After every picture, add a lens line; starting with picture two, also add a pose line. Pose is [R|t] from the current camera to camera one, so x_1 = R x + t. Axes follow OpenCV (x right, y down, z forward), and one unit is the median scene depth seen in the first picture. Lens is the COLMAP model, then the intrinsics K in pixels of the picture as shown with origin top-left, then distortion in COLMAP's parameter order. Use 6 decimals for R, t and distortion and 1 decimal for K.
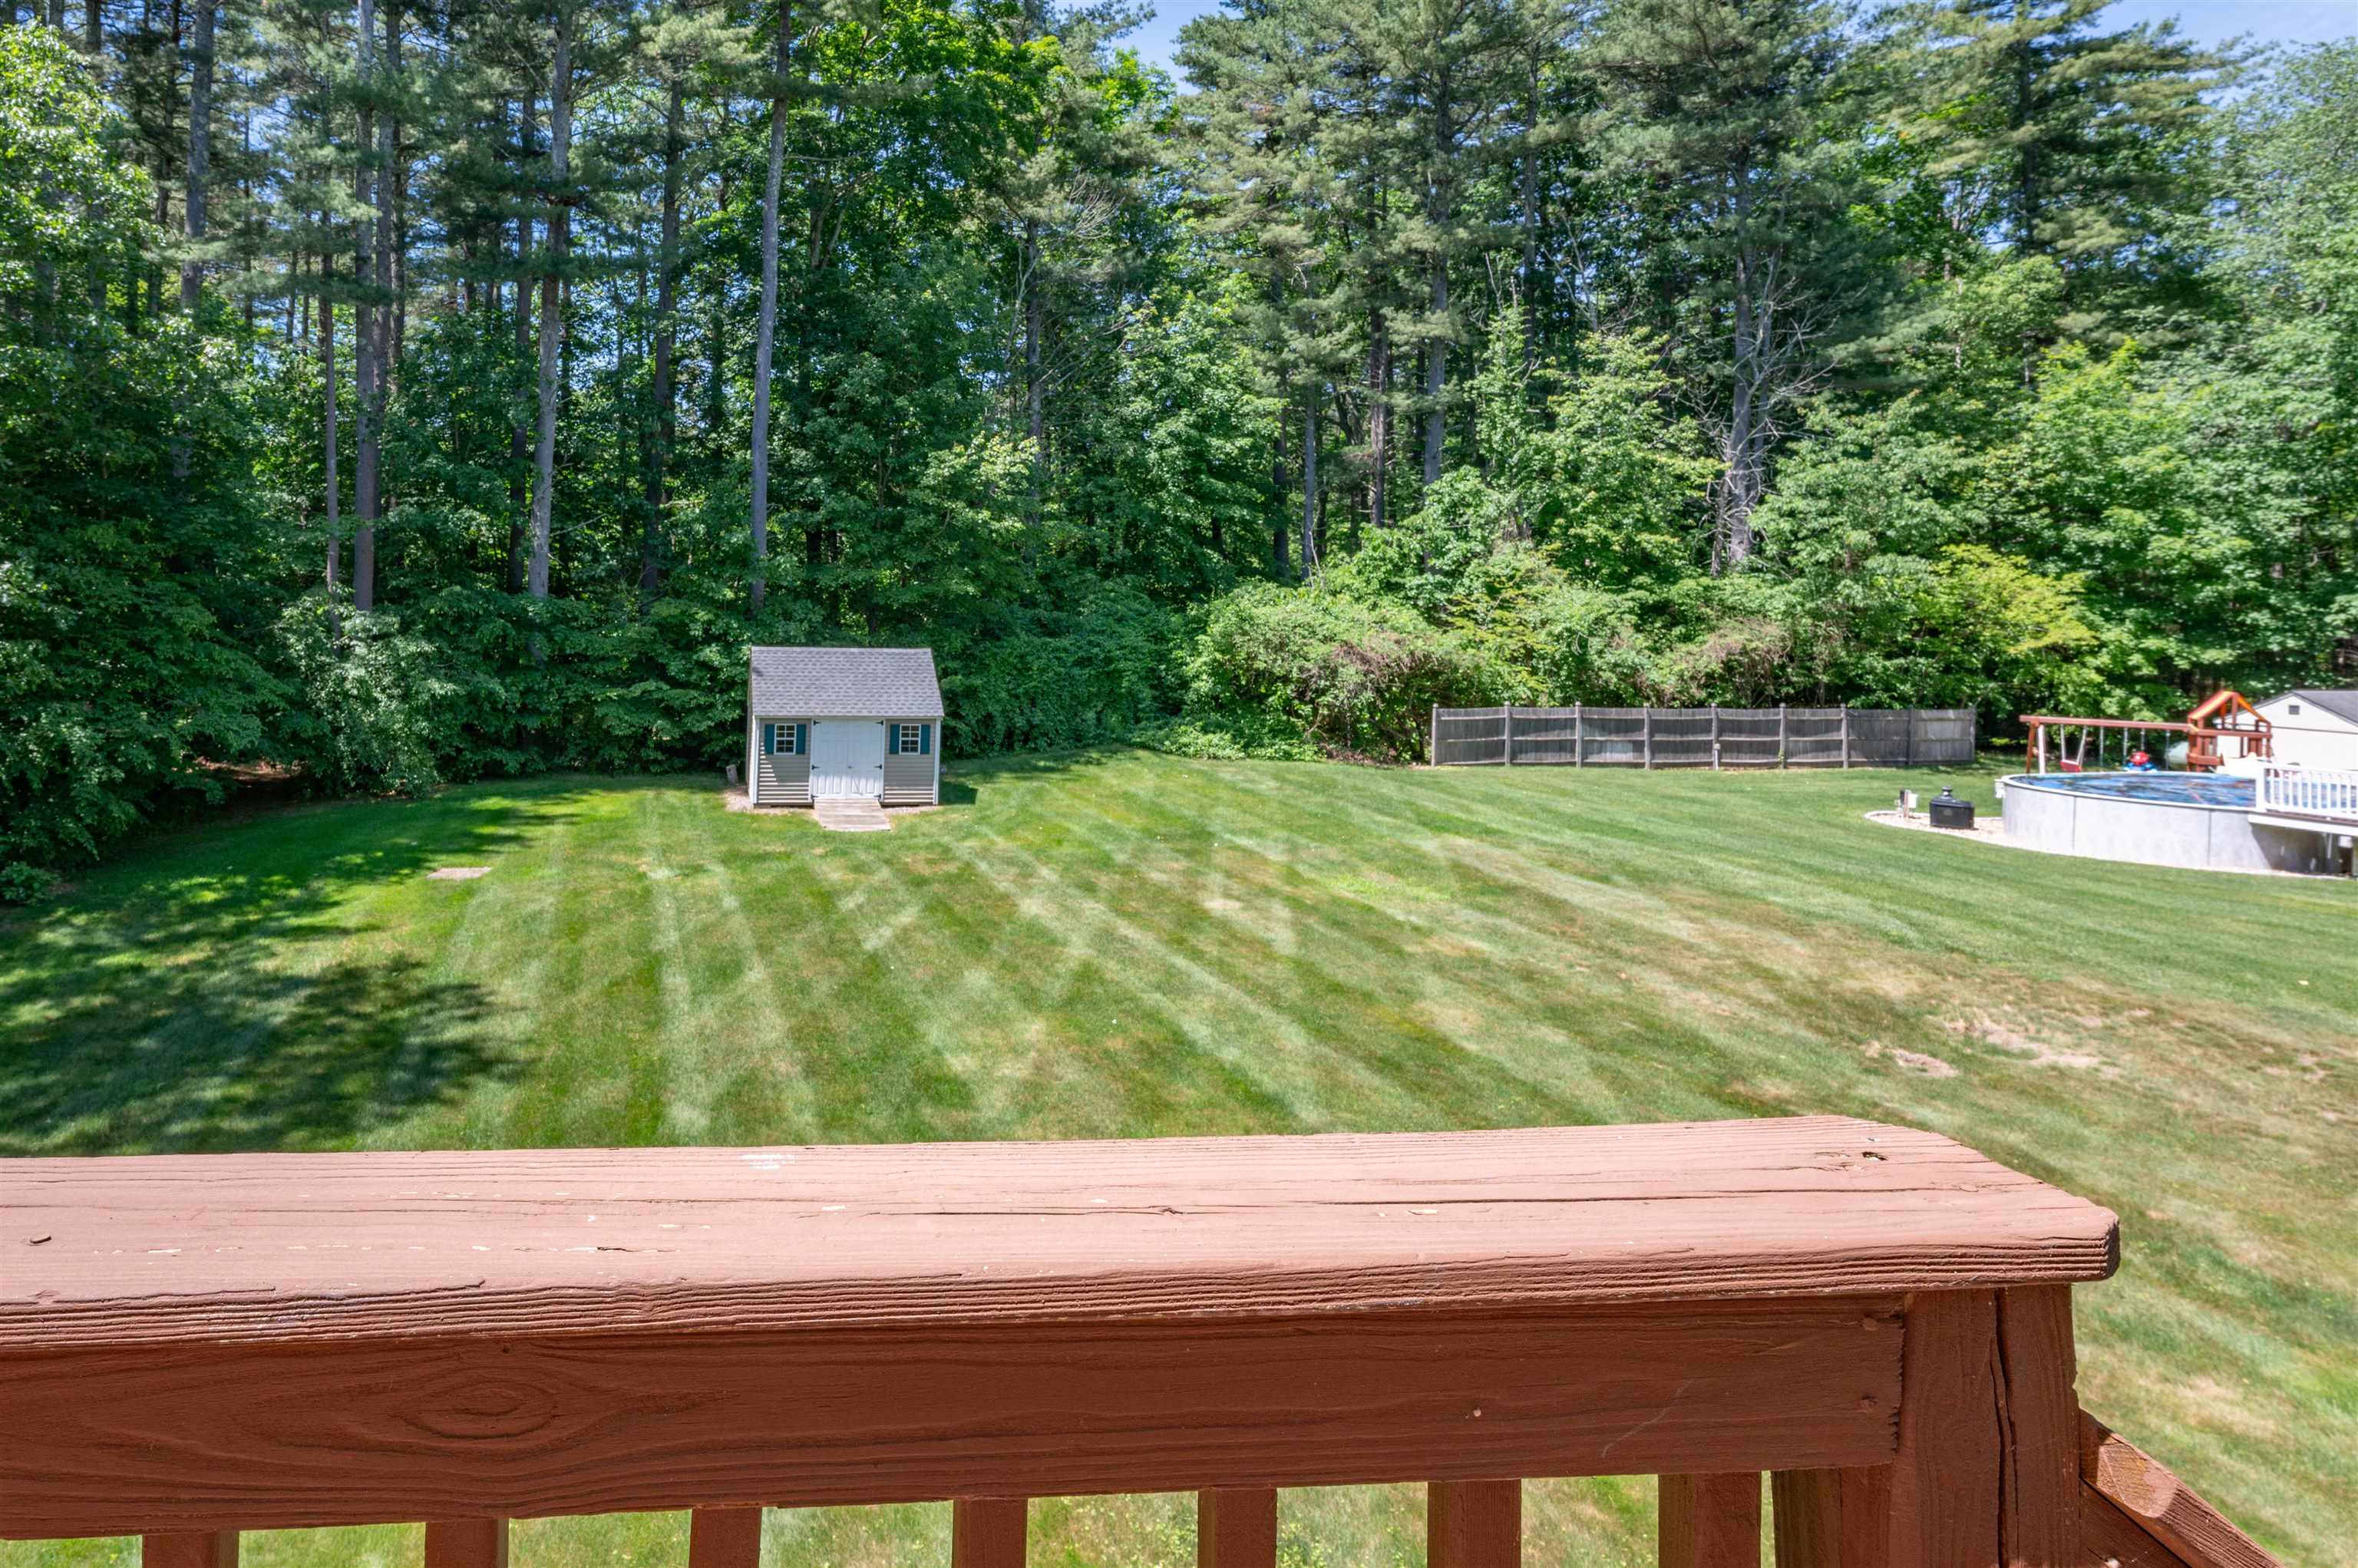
lens RADIAL K [[1230.8, 0, 880.3], [0, 1230.8, 566.2], [0, 0, 1]] dist [-0.004507, -0.000240]
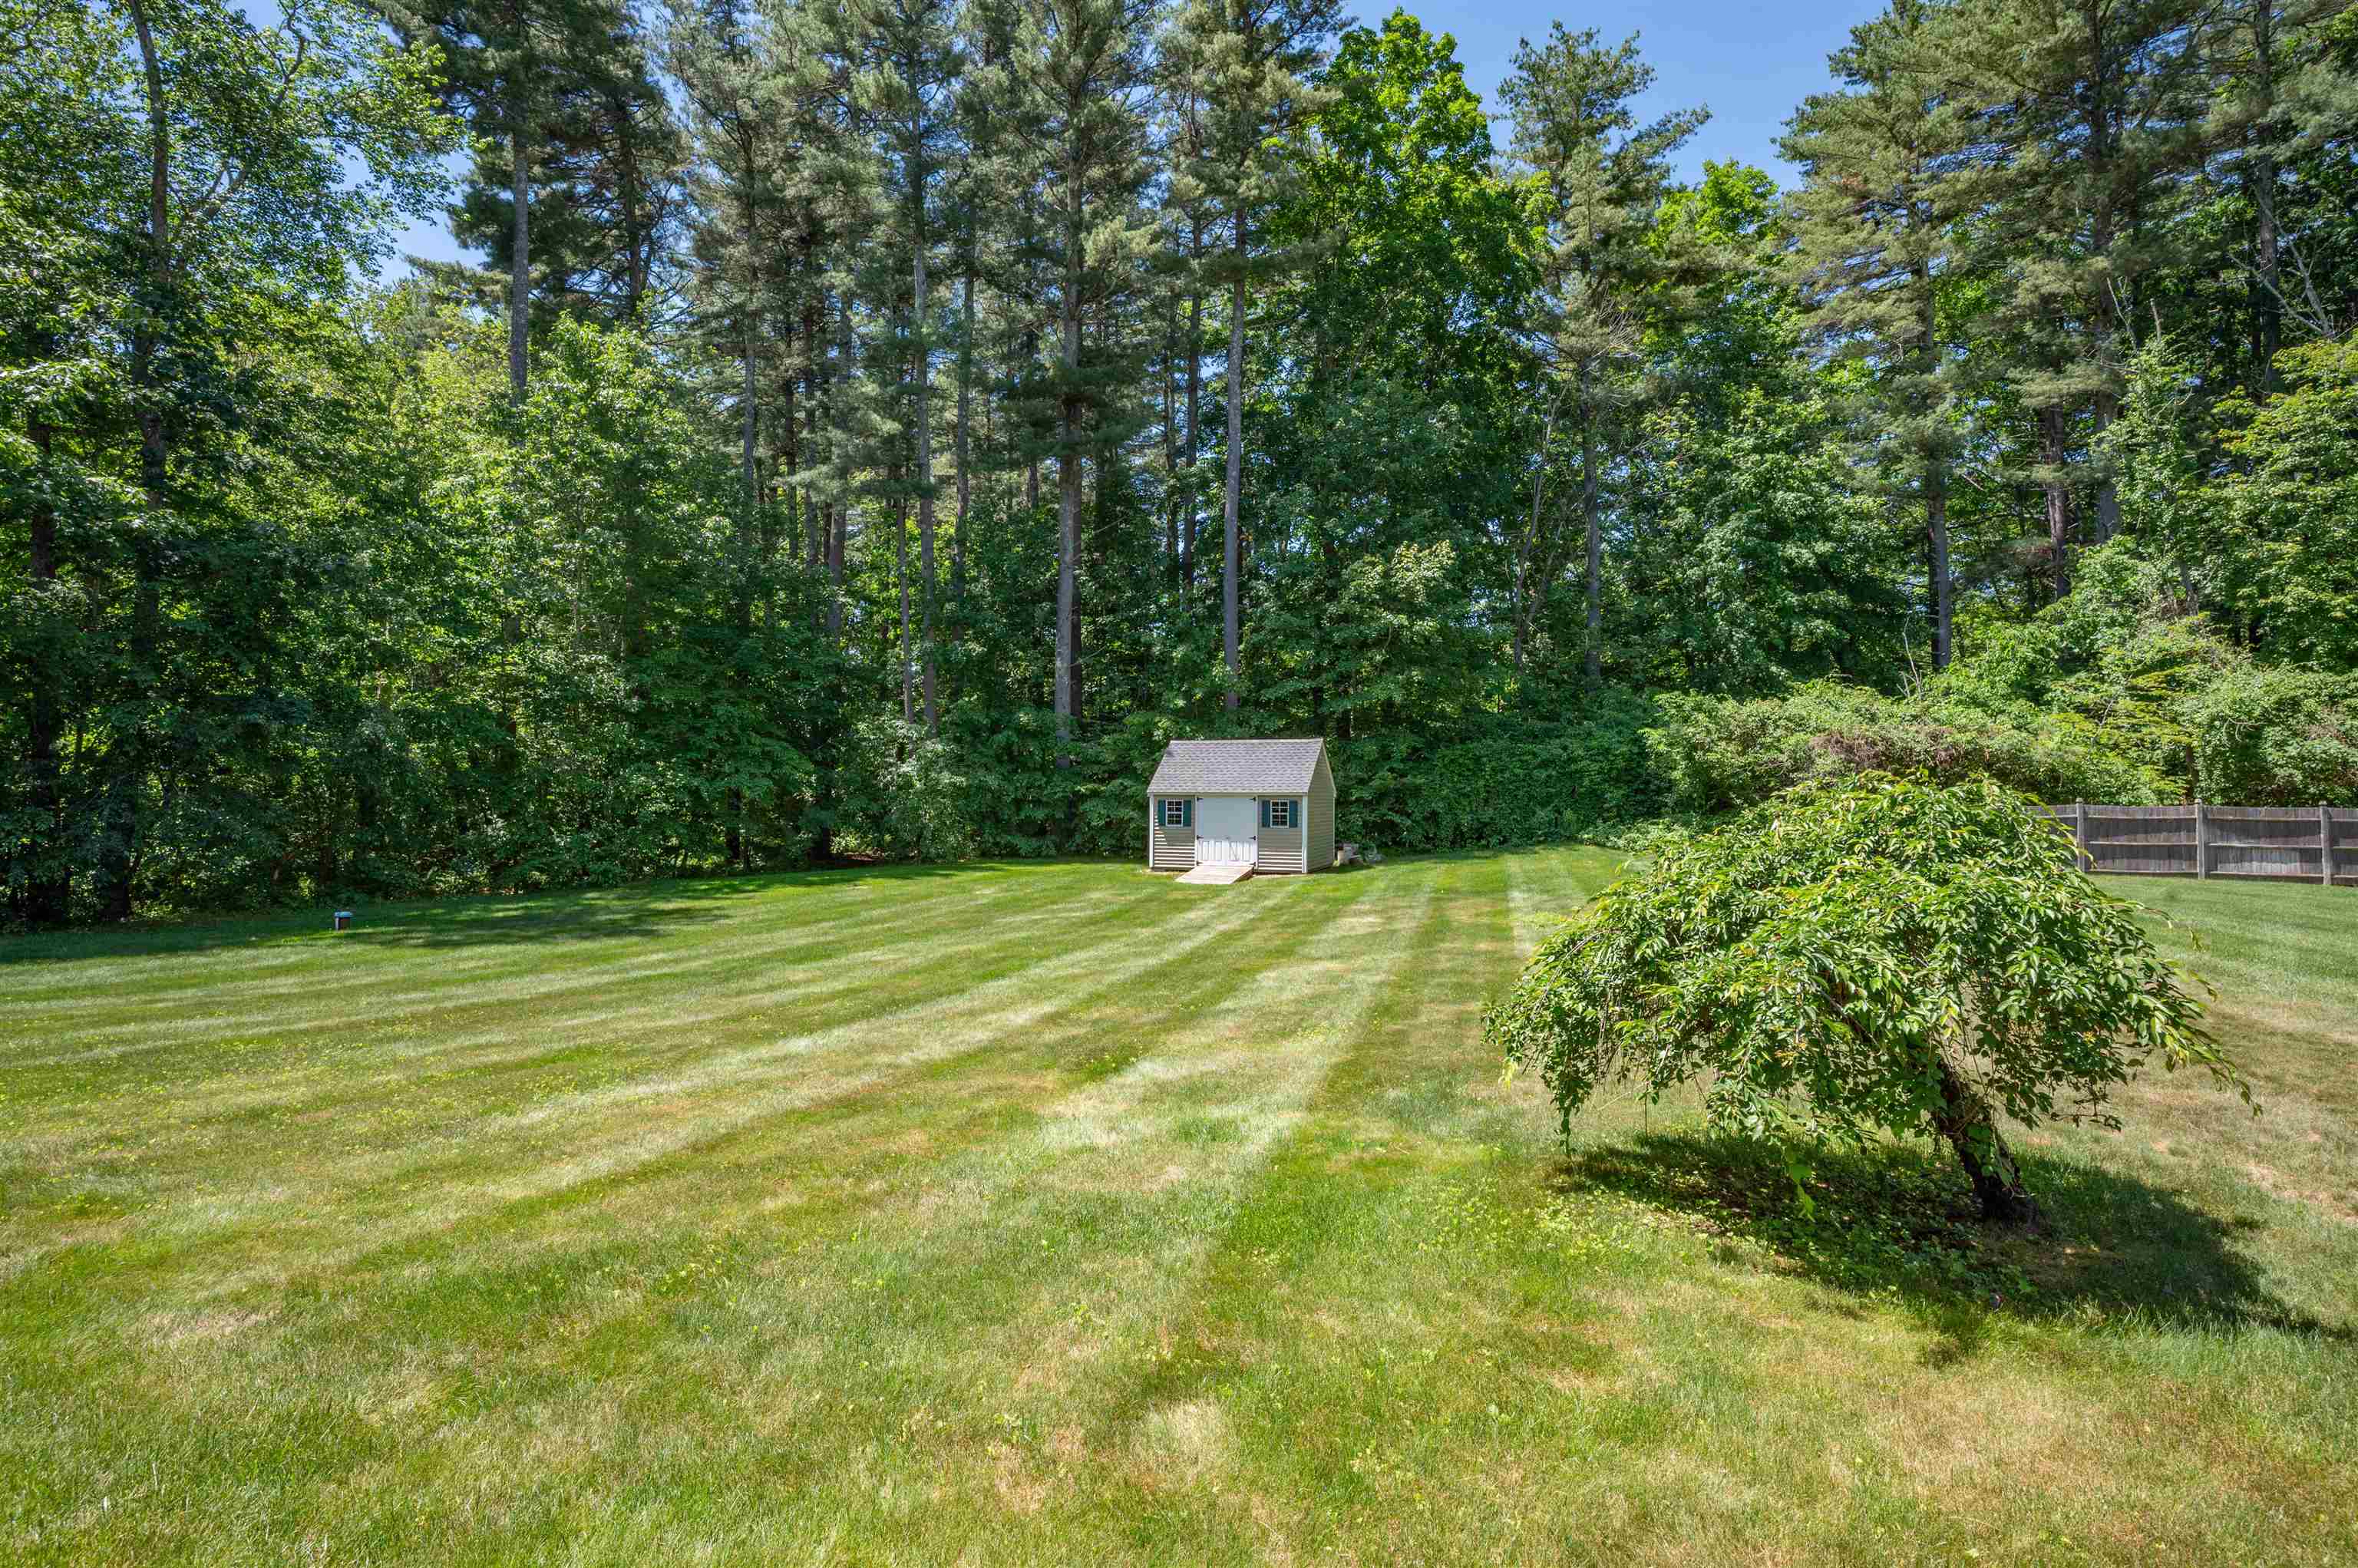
lens RADIAL K [[1126.3, 0, 1181.0], [0, 1126.3, 745.2], [0, 0, 1]] dist [0.002662, 0.001206]
pose [[0.886999, -0.035966, -0.460369, 0.314471], [0.025394, 0.999253, -0.029140, 0.079185], [0.461073, 0.014157, 0.887249, 0.035349]]
